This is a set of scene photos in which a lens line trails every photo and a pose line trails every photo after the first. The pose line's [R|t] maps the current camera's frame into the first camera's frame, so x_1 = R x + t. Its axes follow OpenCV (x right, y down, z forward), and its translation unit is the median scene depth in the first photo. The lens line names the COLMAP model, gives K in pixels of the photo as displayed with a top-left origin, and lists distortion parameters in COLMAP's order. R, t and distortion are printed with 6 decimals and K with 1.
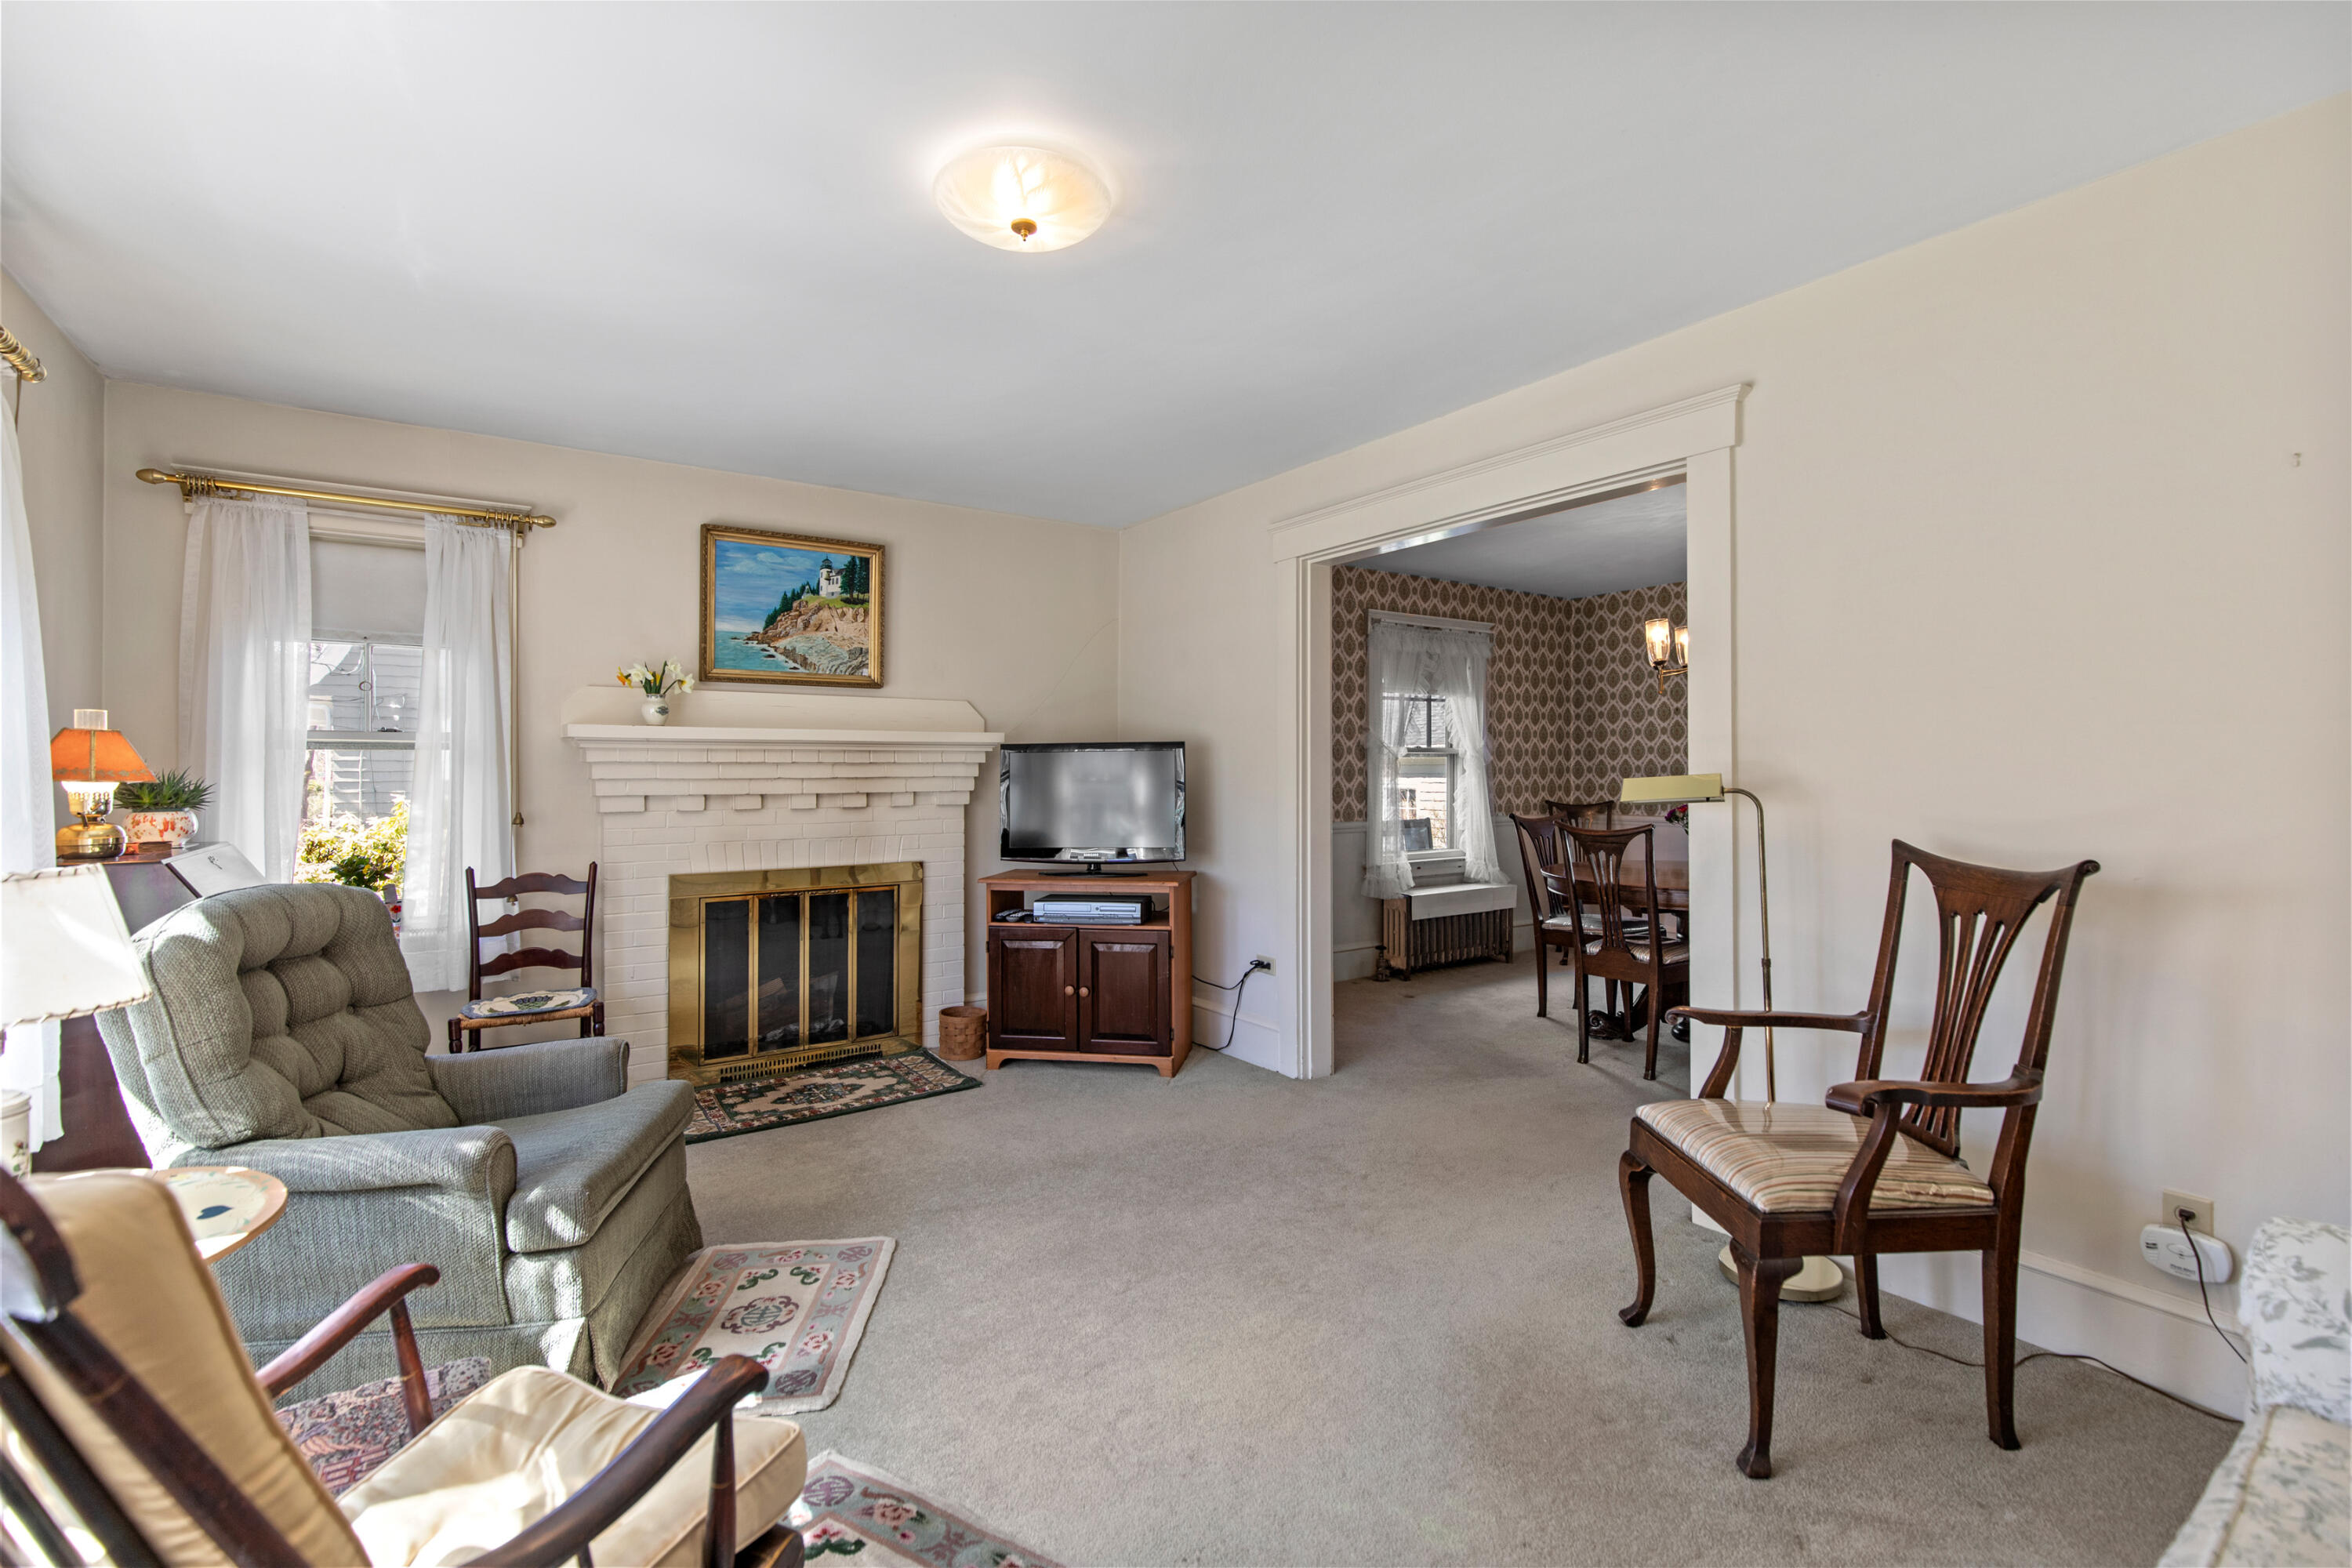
lens RADIAL K [[1056.9, 0, 1167.2], [0, 1056.9, 769.4], [0, 0, 1]] dist [0.007052, -0.003064]
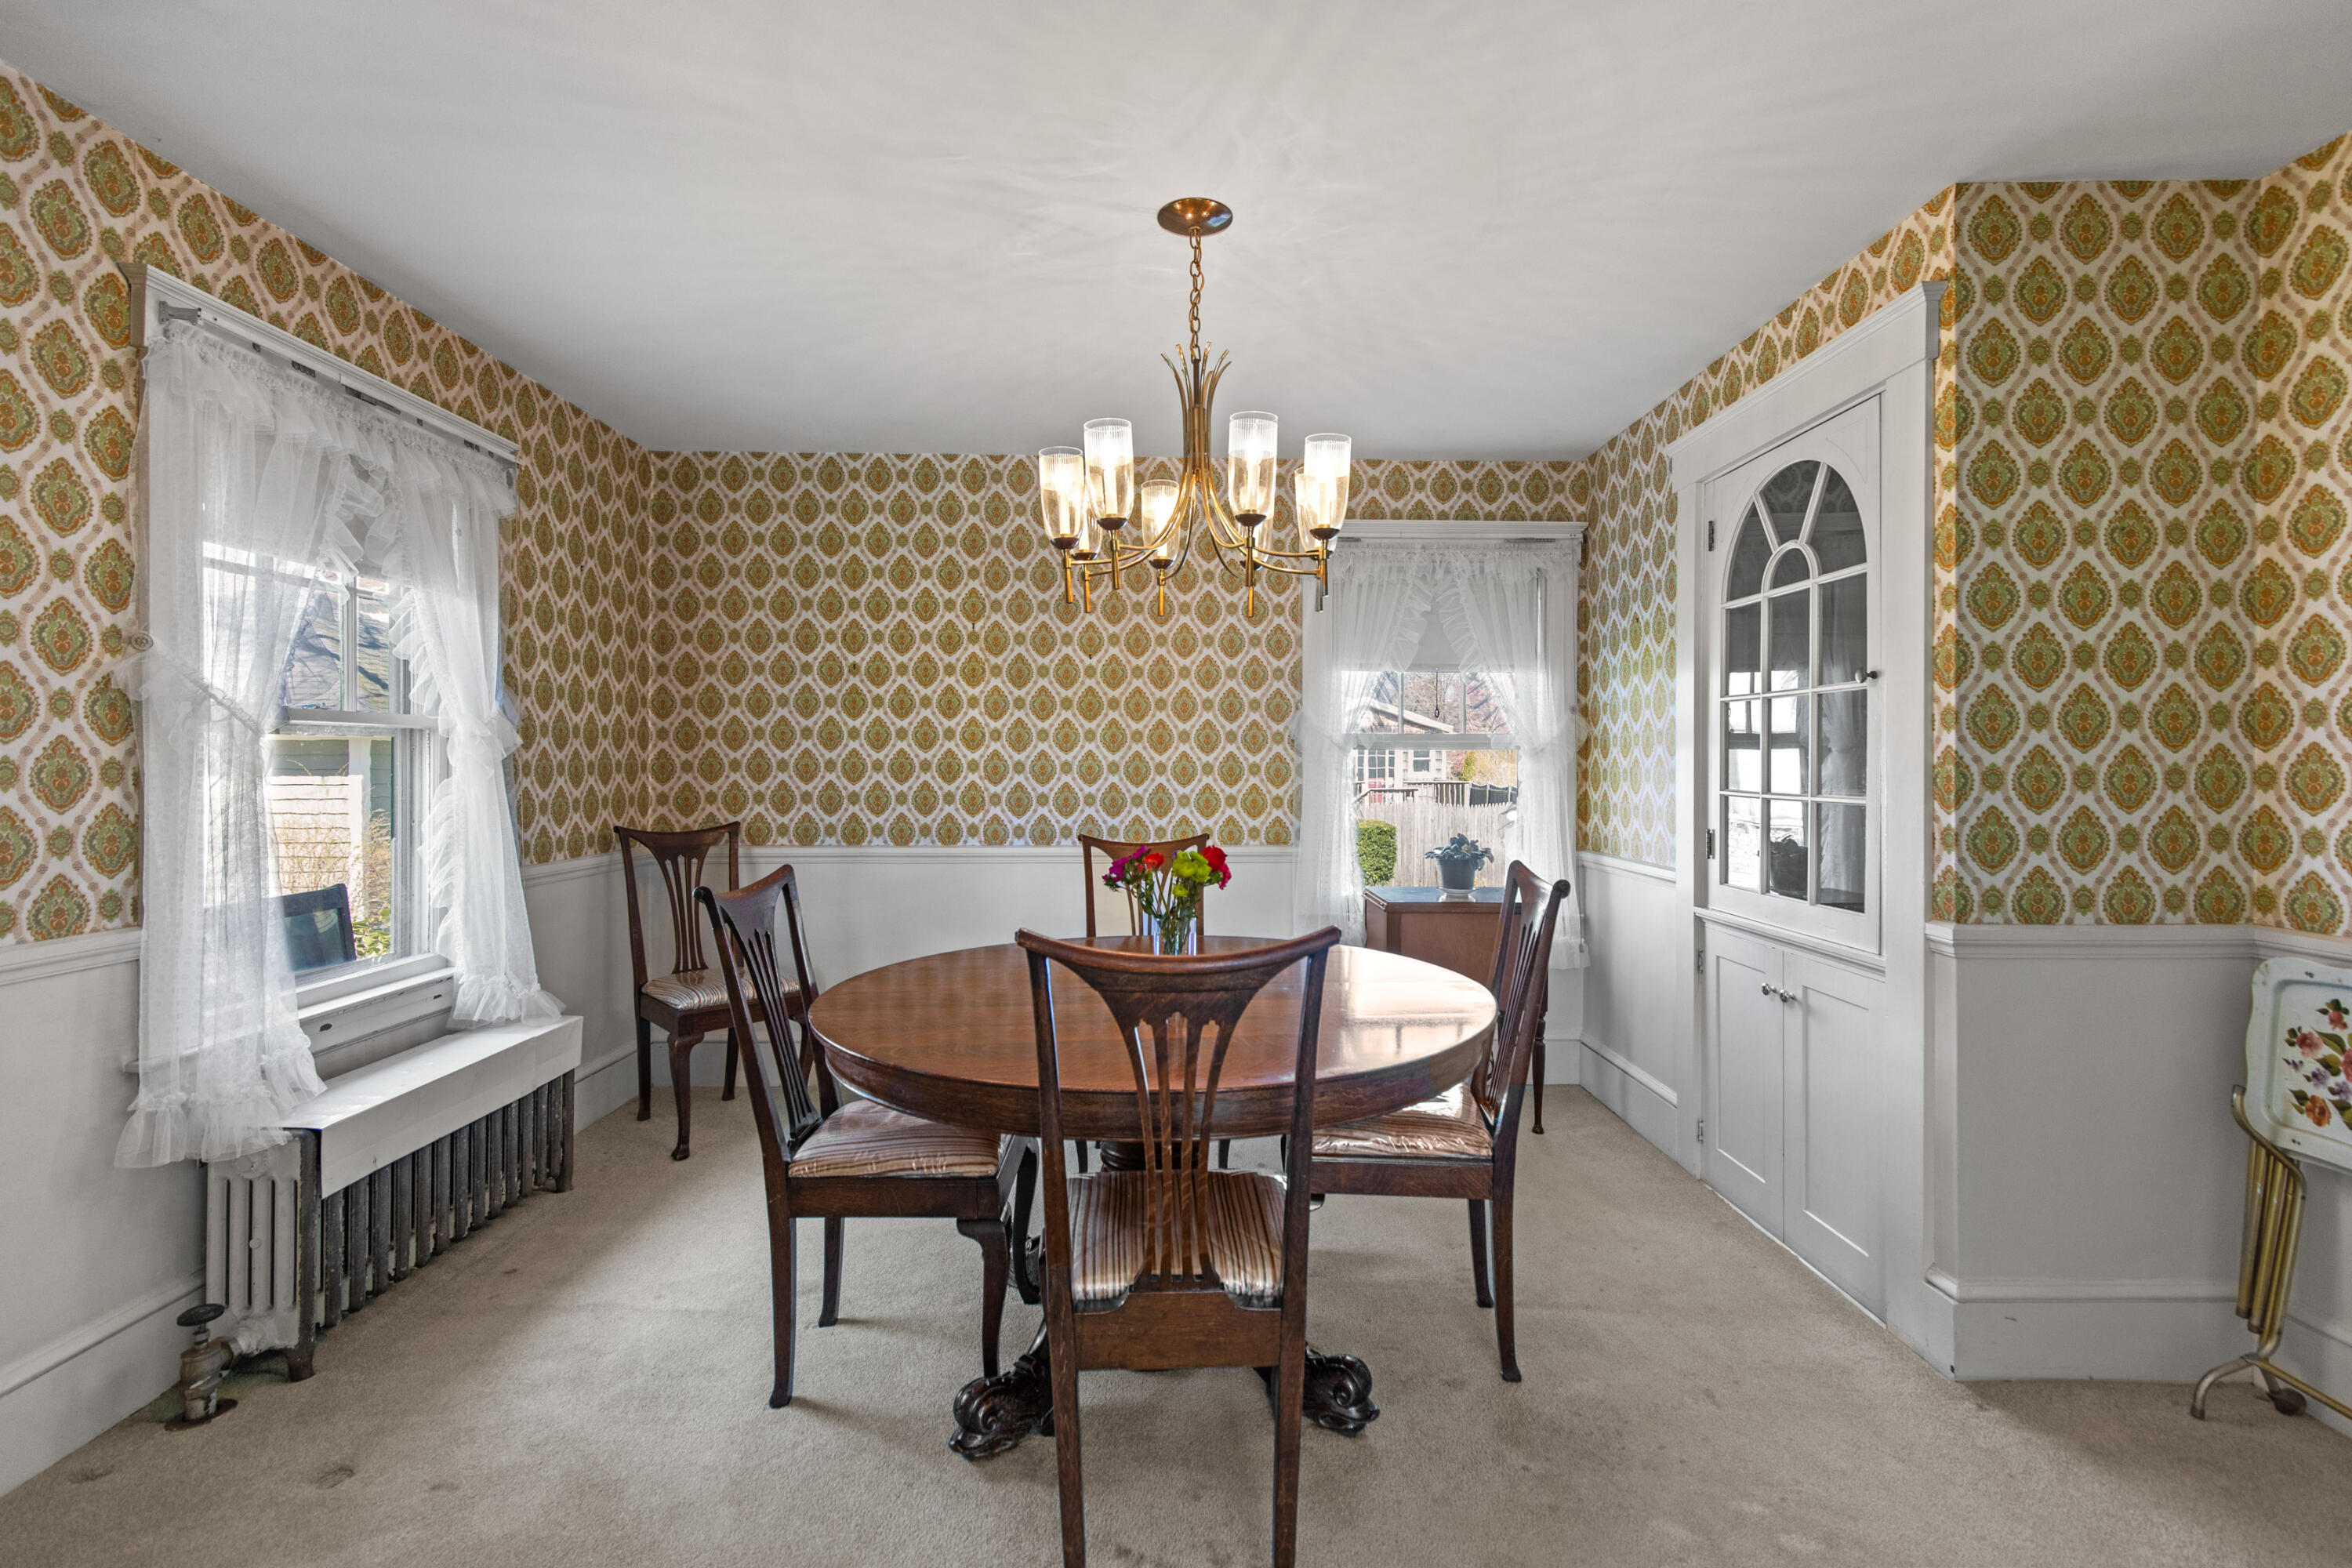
lens RADIAL K [[1056.9, 0, 1192.1], [0, 1056.9, 769.4], [0, 0, 1]] dist [0.007052, -0.003064]
pose [[0.545506, -0.002337, 0.838104, 0.087385], [-0.001530, 0.999992, 0.003784, -0.000722], [-0.838106, -0.003346, 0.545498, 0.522244]]
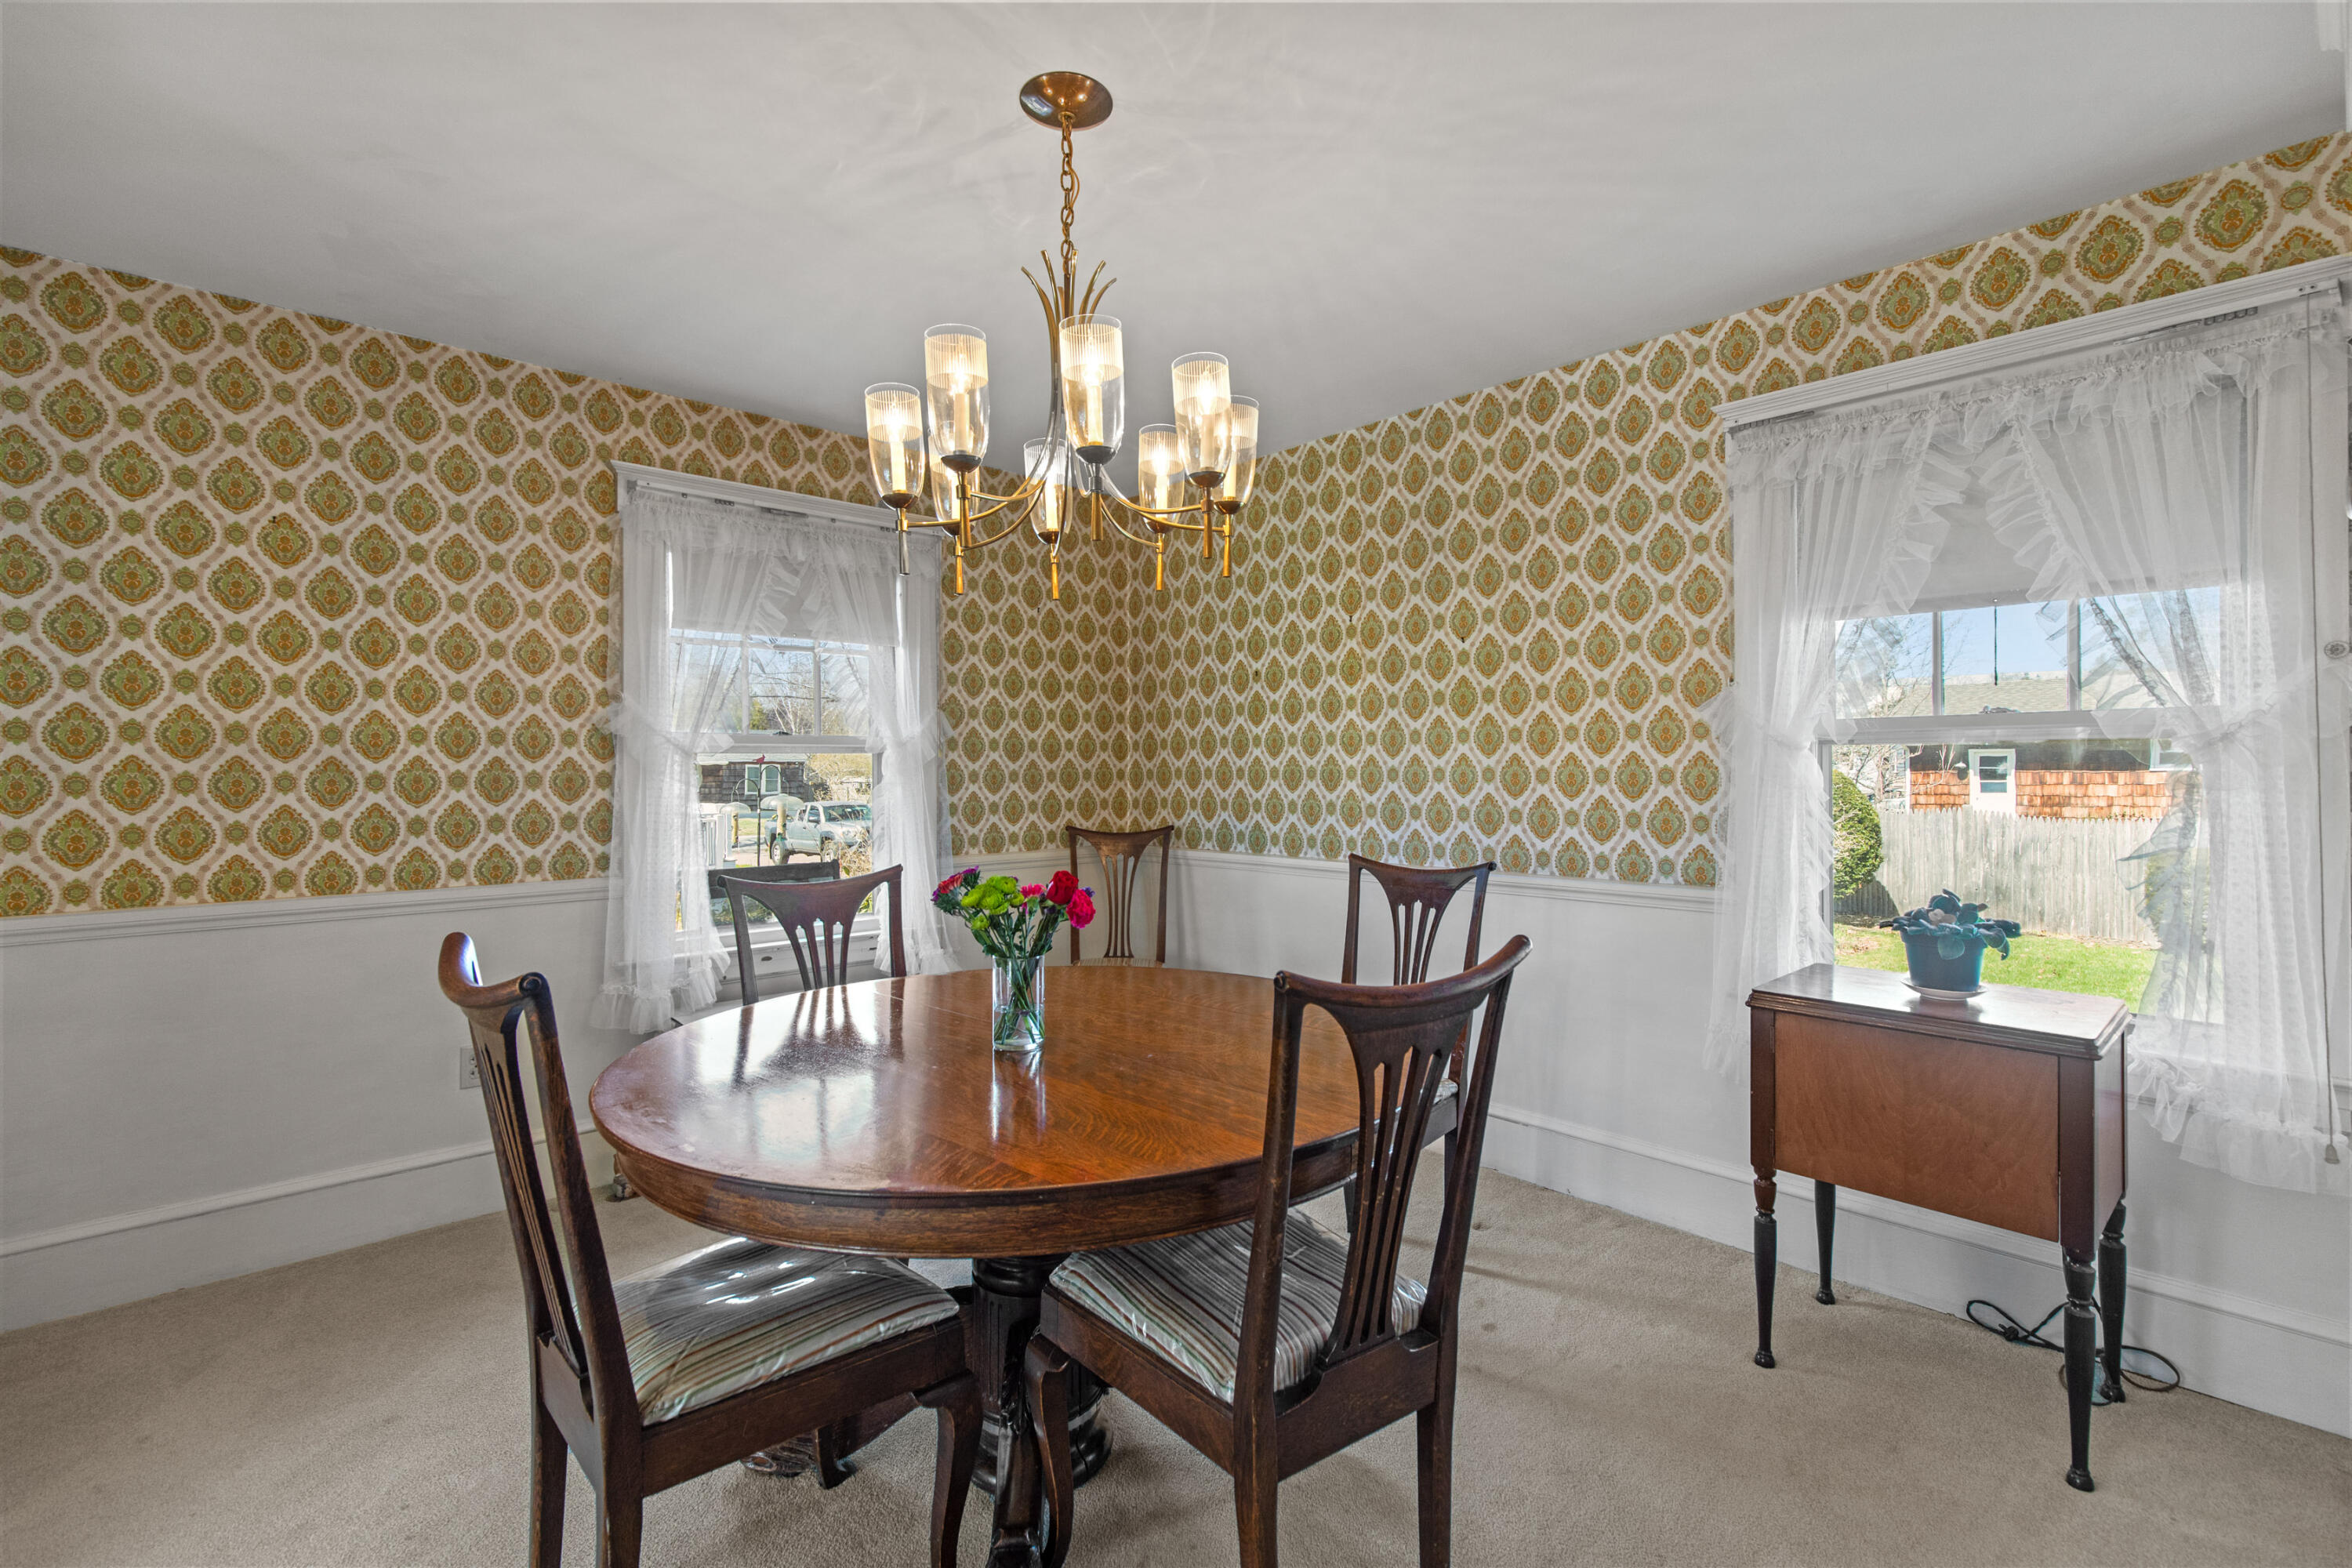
lens RADIAL K [[1056.9, 0, 1189.9], [0, 1056.9, 773.8], [0, 0, 1]] dist [0.007052, -0.003064]
pose [[0.989874, -0.003210, 0.141914, 0.366467], [0.003279, 0.999995, -0.000251, 0.000051], [-0.141913, 0.000713, 0.989879, 0.426463]]
